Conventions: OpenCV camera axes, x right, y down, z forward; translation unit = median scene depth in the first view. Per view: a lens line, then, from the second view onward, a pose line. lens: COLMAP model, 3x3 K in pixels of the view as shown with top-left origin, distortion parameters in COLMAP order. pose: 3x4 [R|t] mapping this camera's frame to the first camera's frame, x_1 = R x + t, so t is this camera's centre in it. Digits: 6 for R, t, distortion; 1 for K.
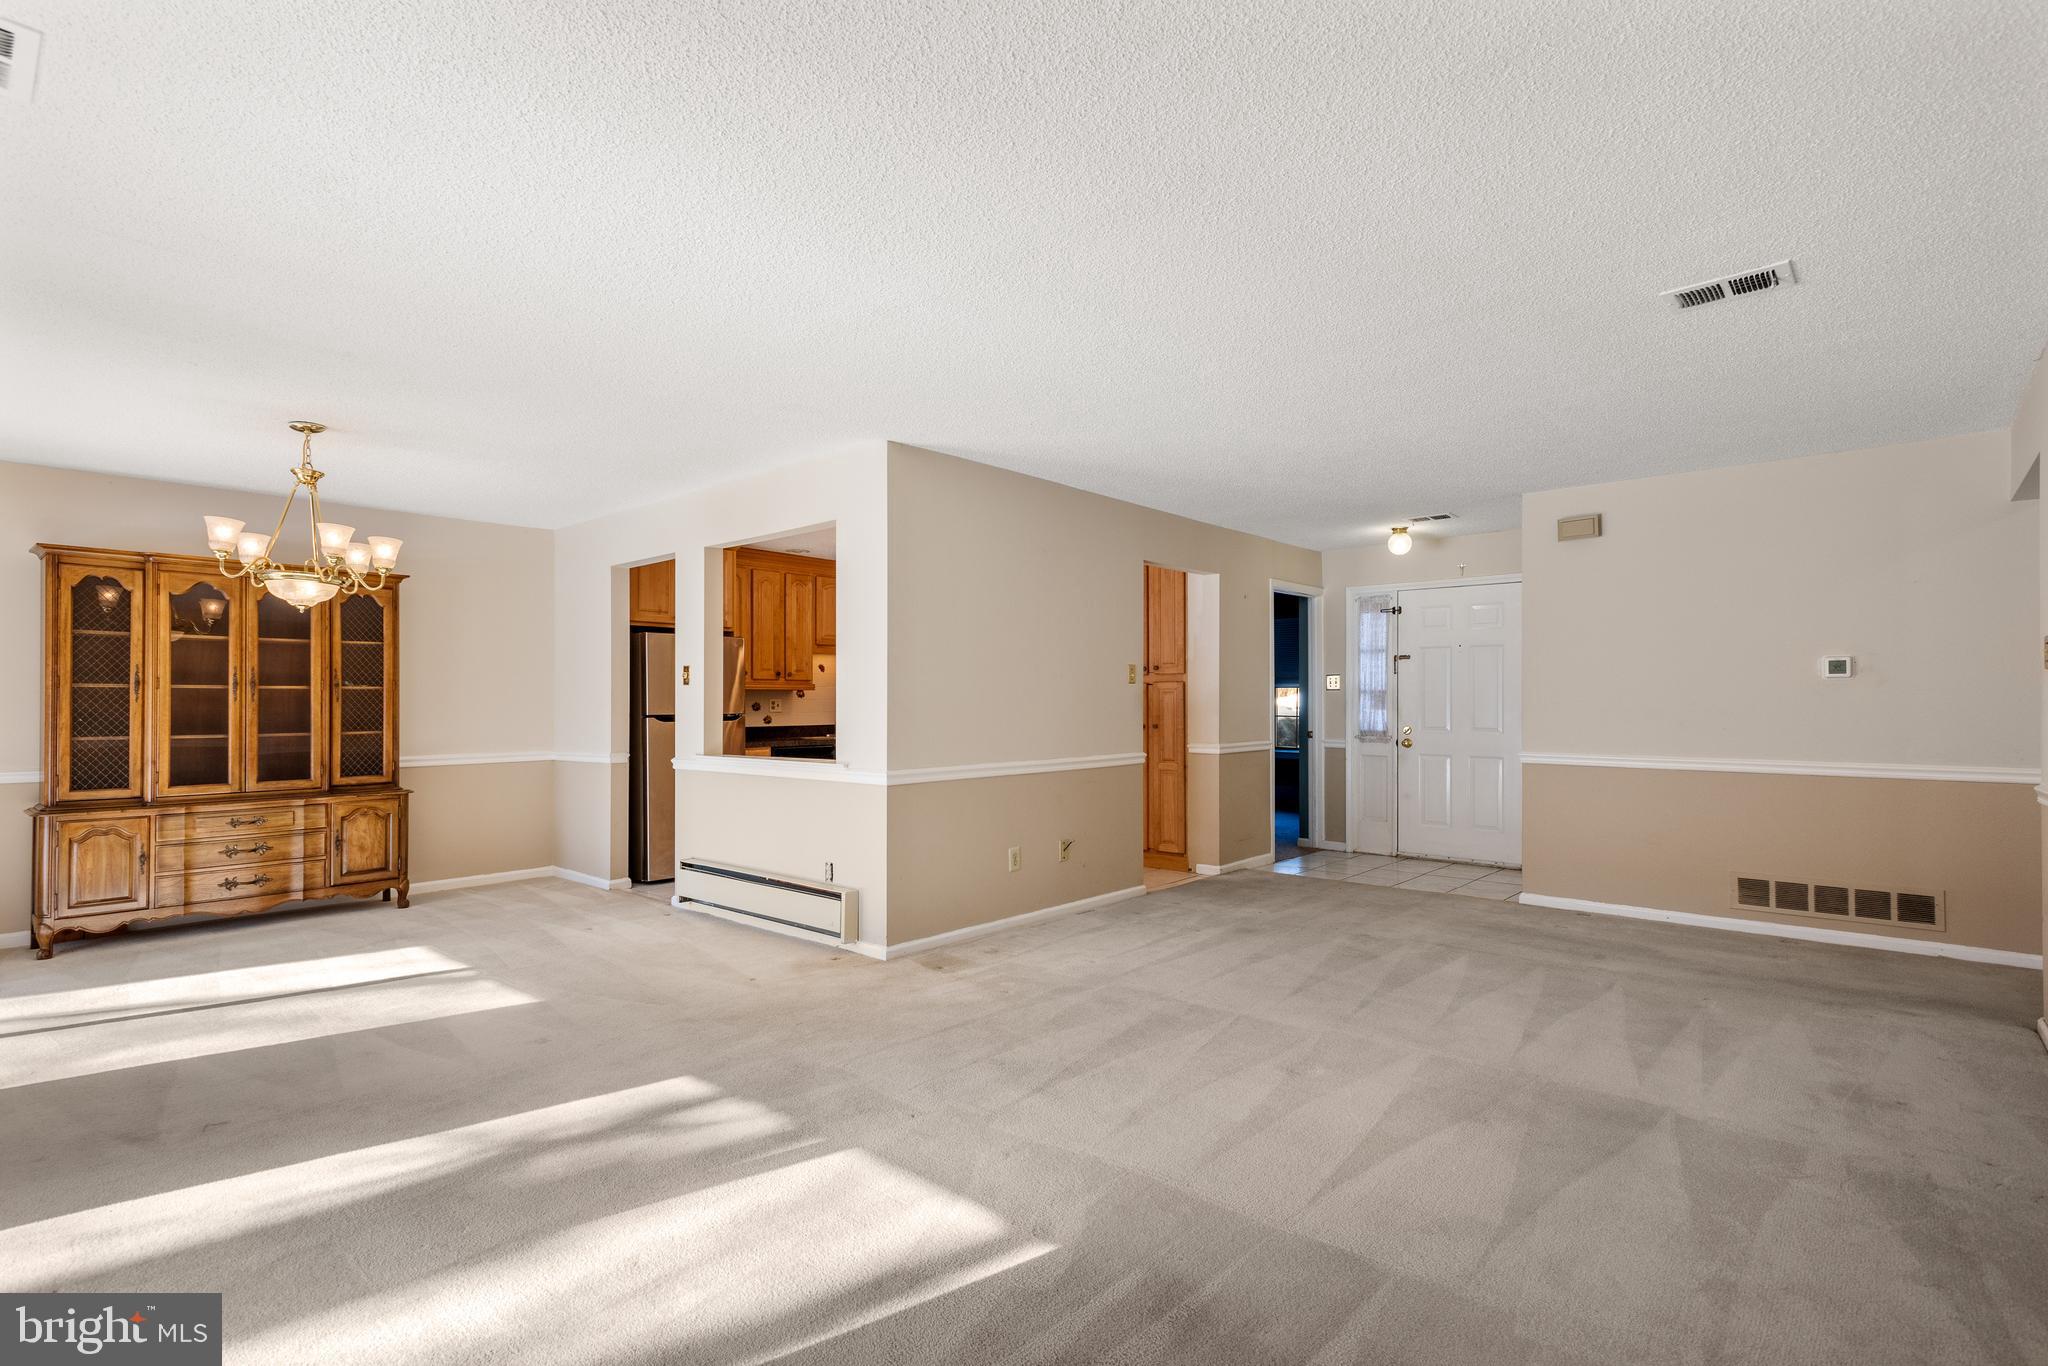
lens RADIAL K [[974.2, 0, 1026.5], [0, 974.2, 689.5], [0, 0, 1]] dist [0.017079, -0.003173]
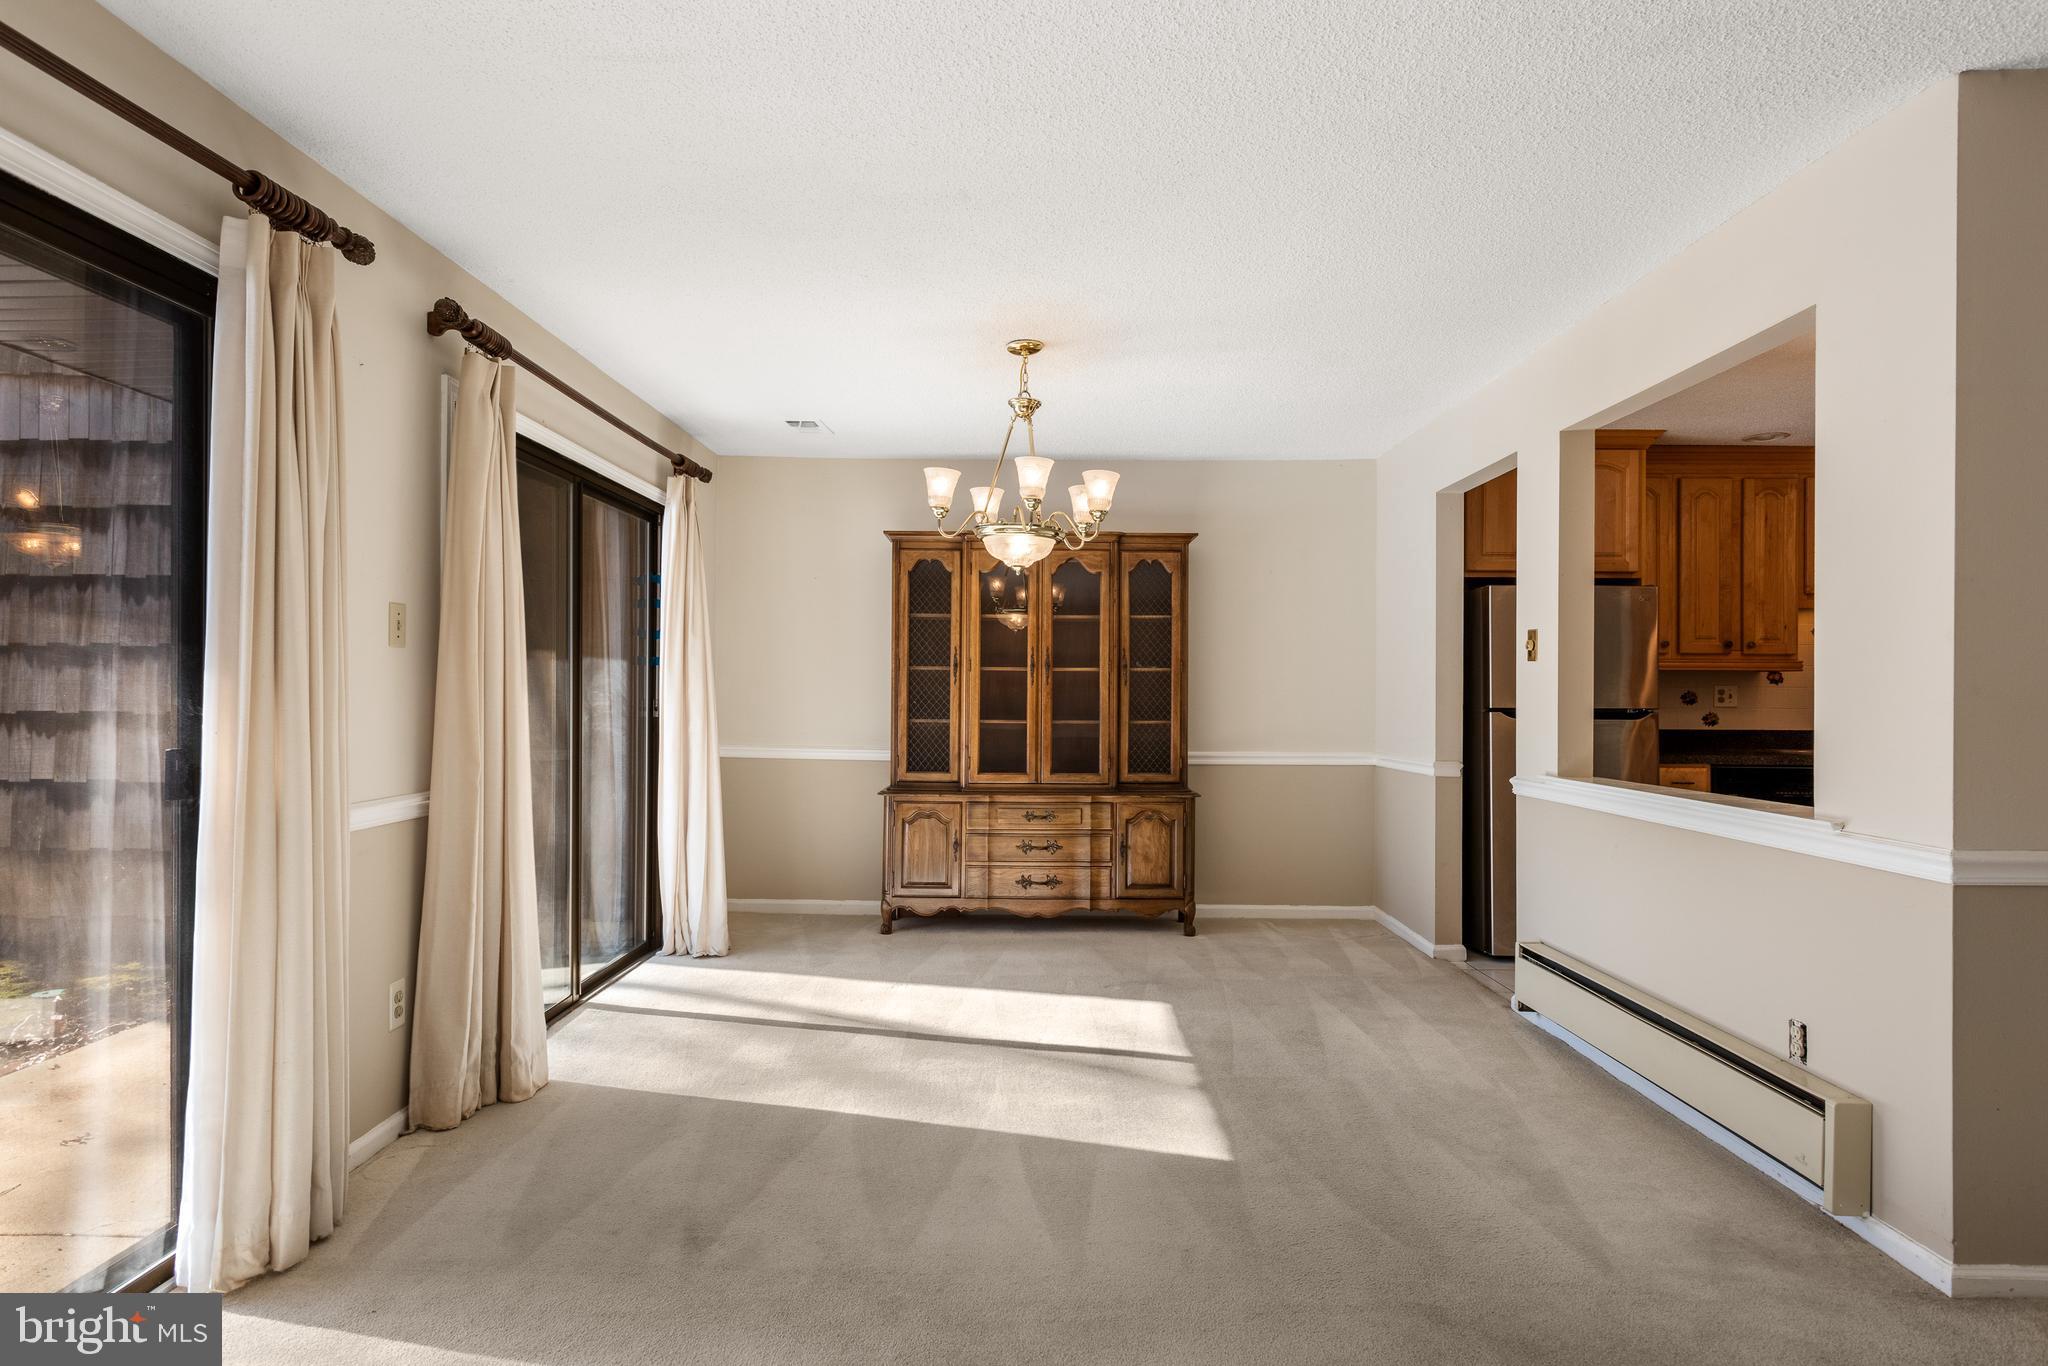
lens RADIAL K [[1084.4, 0, 1026.4], [0, 1084.4, 682.4], [0, 0, 1]] dist [0.026585, -0.007931]
pose [[0.658124, 0.001412, -0.752909, -0.040868], [0.002243, 0.999990, 0.003836, 0.006157], [0.752907, -0.004214, 0.658114, 0.328077]]
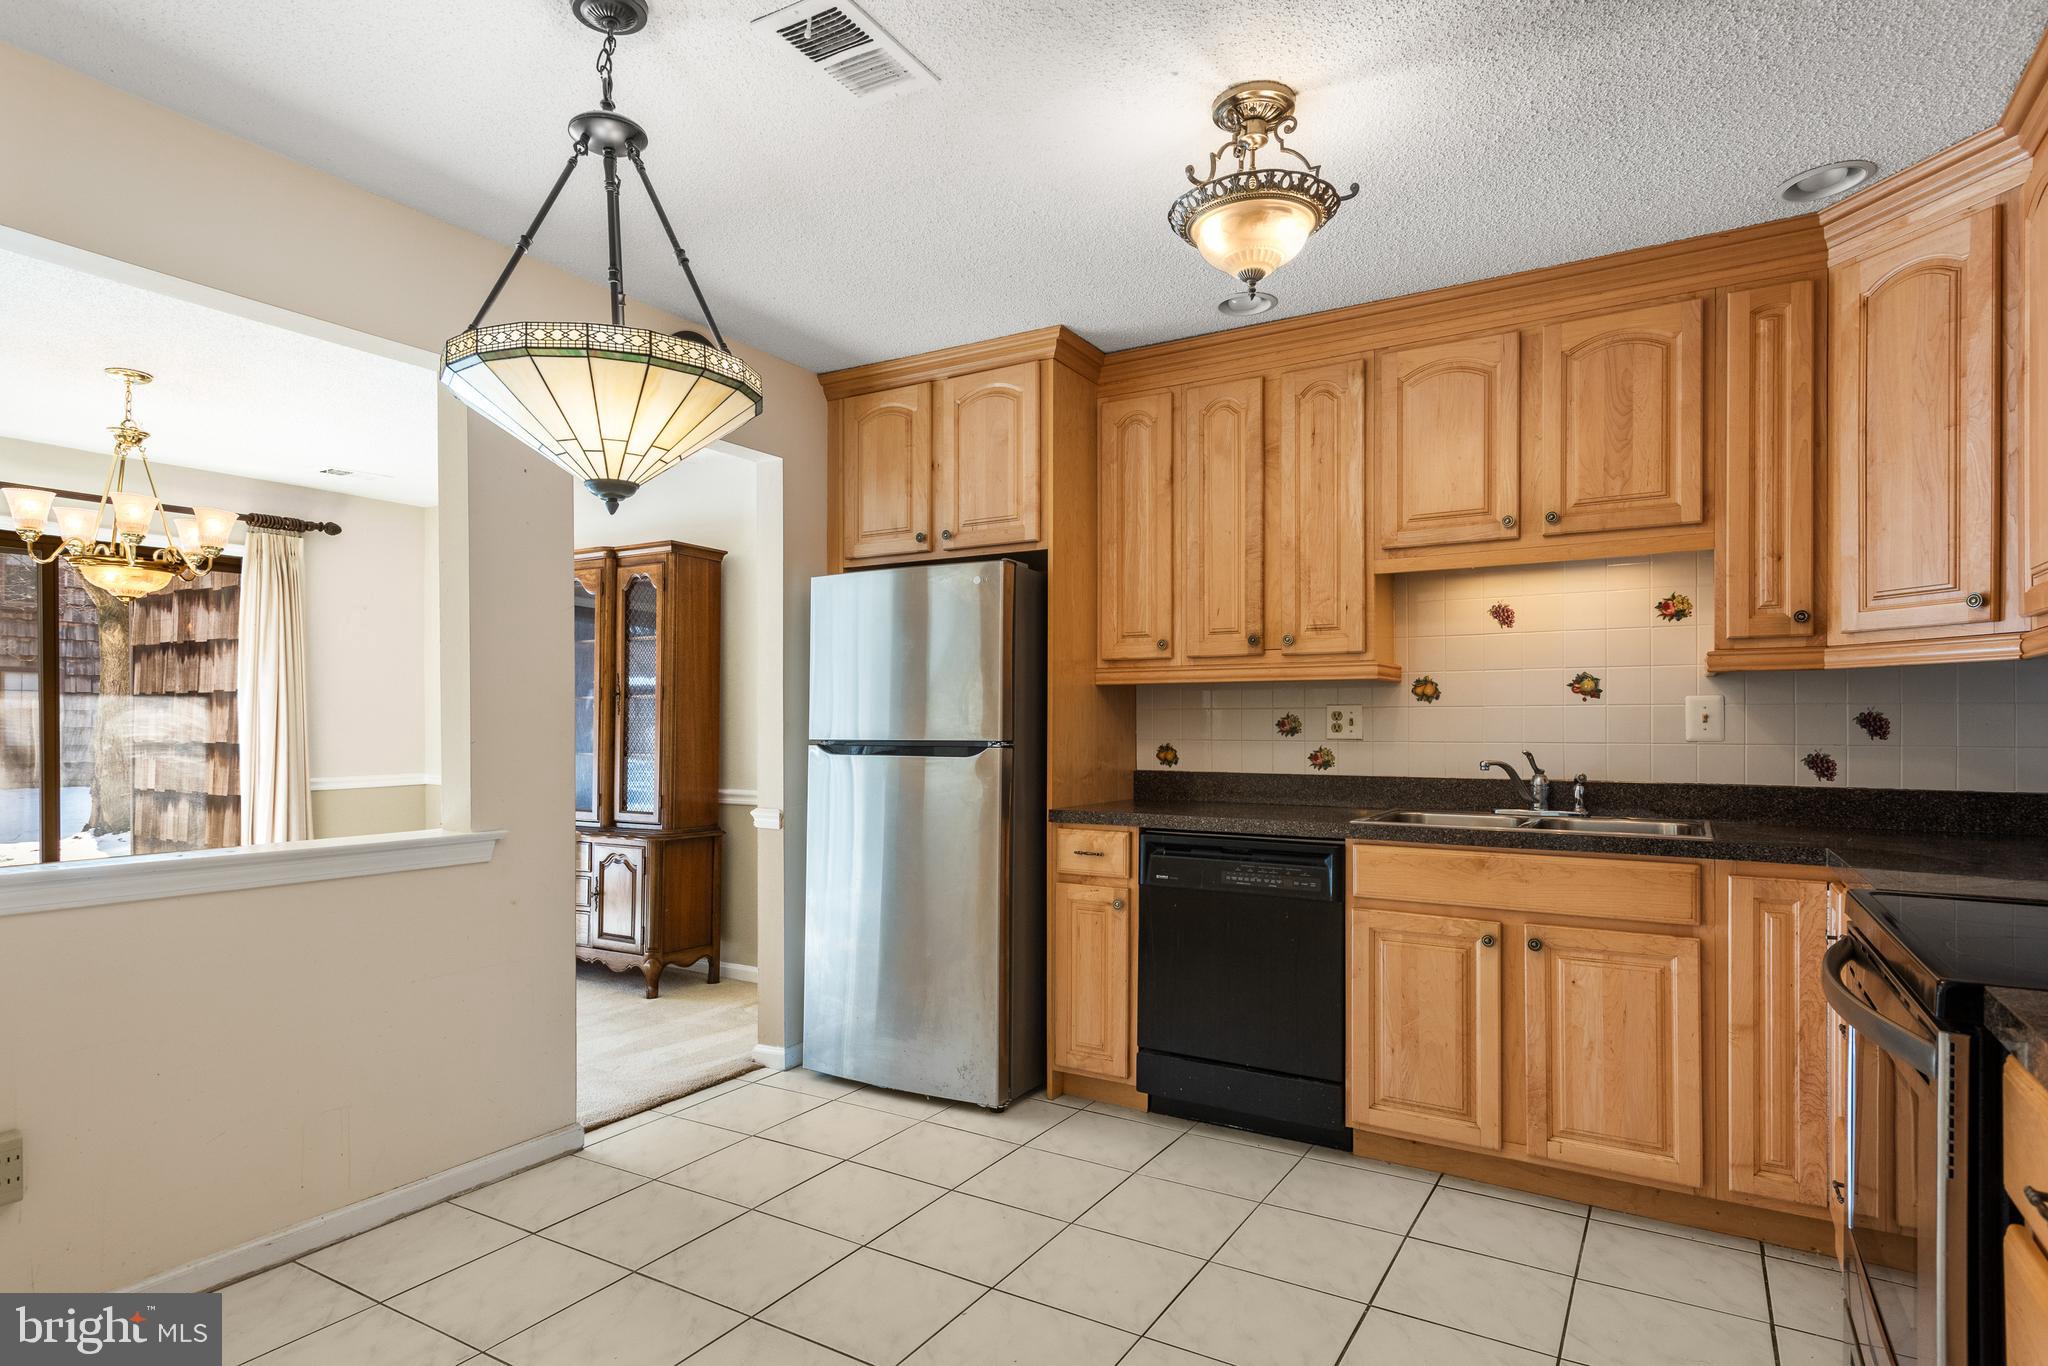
lens RADIAL K [[1084.4, 0, 1028.2], [0, 1084.4, 720.8], [0, 0, 1]] dist [0.026585, -0.007931]
pose [[0.173230, 0.002973, -0.984877, 0.237529], [0.014017, 0.999887, 0.005484, 0.018379], [0.984782, -0.014755, 0.173169, 1.267349]]
